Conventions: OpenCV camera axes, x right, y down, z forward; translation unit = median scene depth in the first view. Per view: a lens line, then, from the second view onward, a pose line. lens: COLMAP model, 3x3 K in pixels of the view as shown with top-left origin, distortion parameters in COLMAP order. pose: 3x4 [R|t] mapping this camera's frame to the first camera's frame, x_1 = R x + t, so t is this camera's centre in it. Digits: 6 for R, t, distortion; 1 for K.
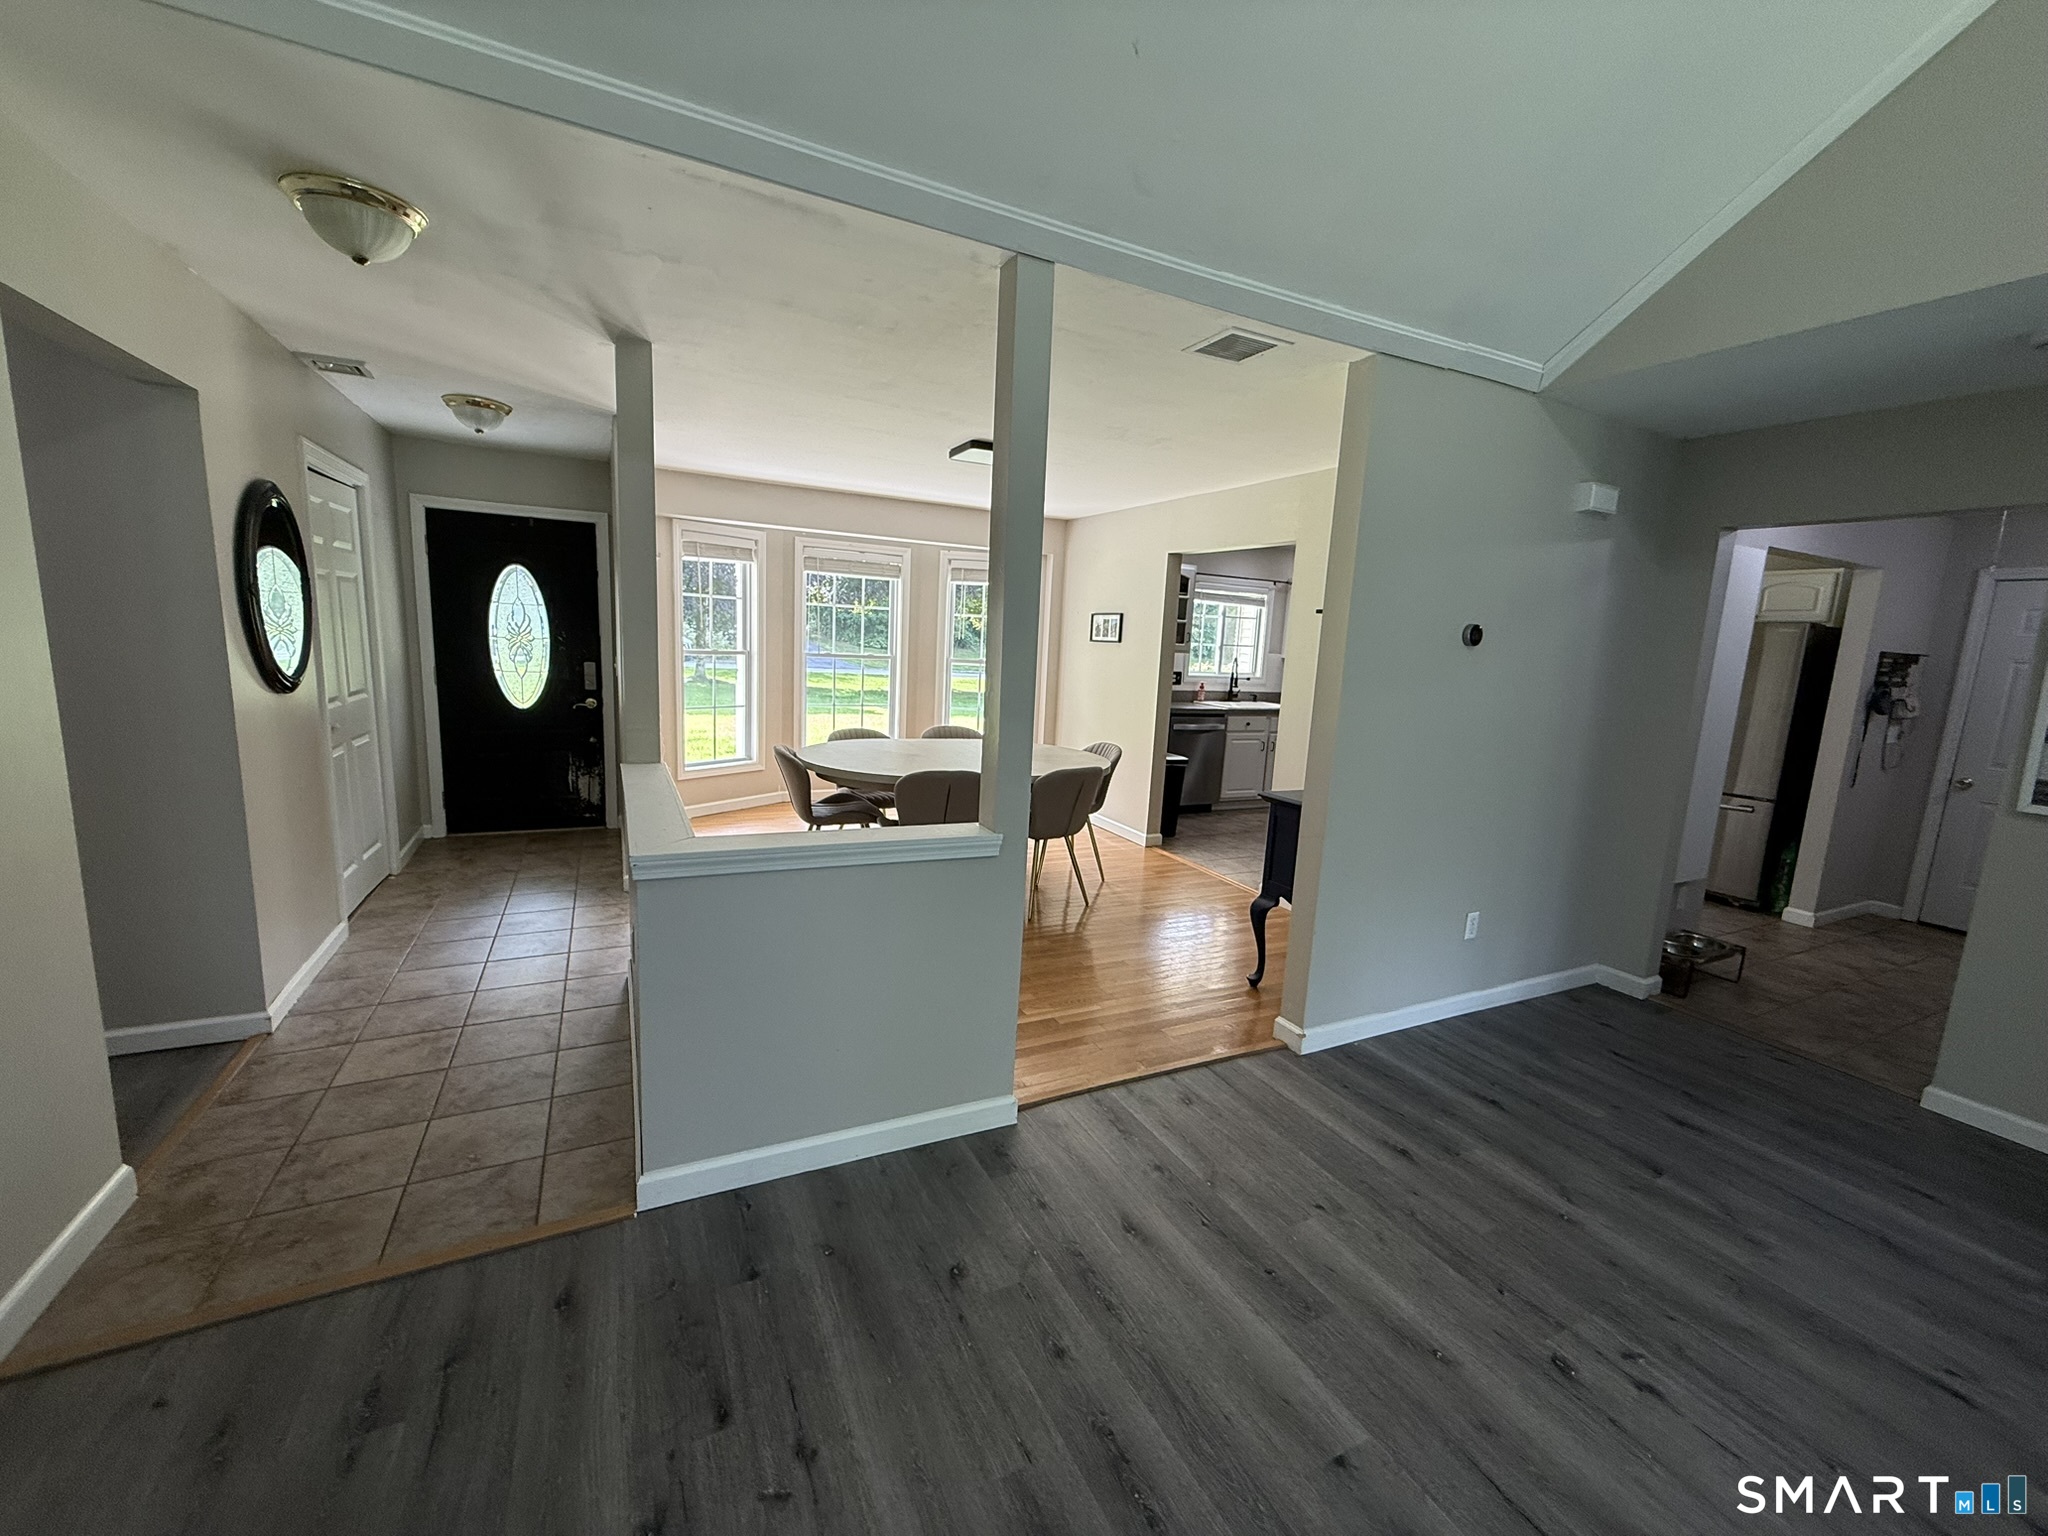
lens RADIAL K [[810.1, 0, 1015.1], [0, 810.1, 773.0], [0, 0, 1]] dist [-0.002177, -0.000221]
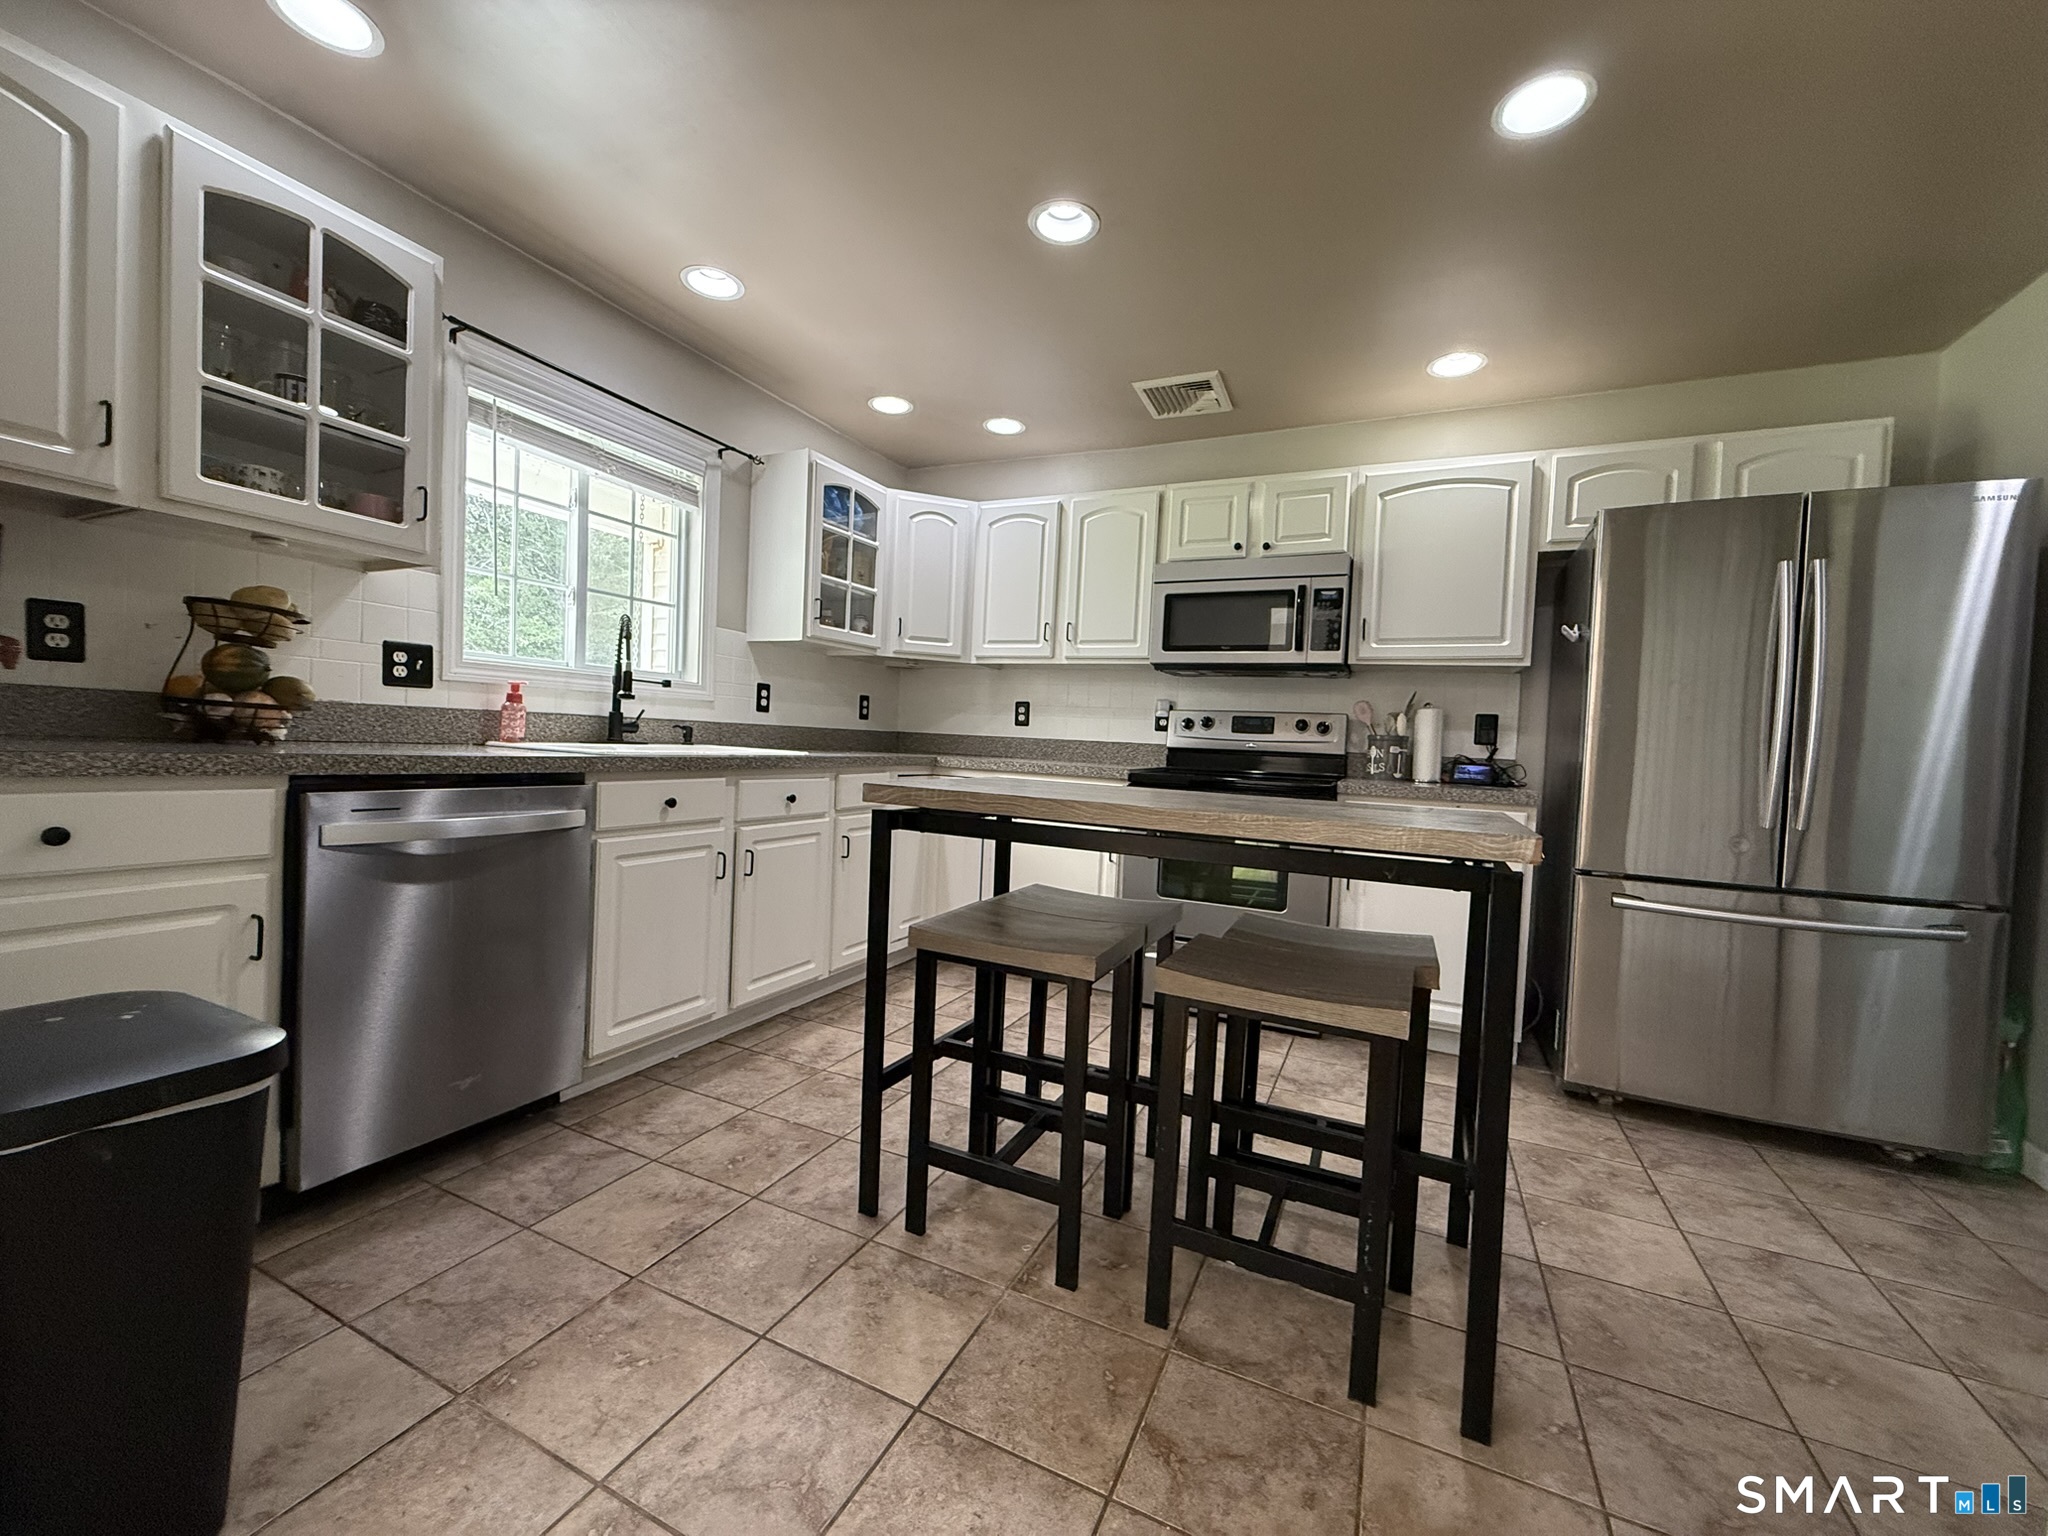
lens RADIAL K [[810.1, 0, 1015.1], [0, 810.1, 773.0], [0, 0, 1]] dist [-0.002177, -0.000221]
pose [[0.790718, -0.036575, 0.611087, 0.198699], [0.096308, 0.993216, -0.065172, -0.037629], [-0.604558, 0.110385, 0.788876, 0.655722]]
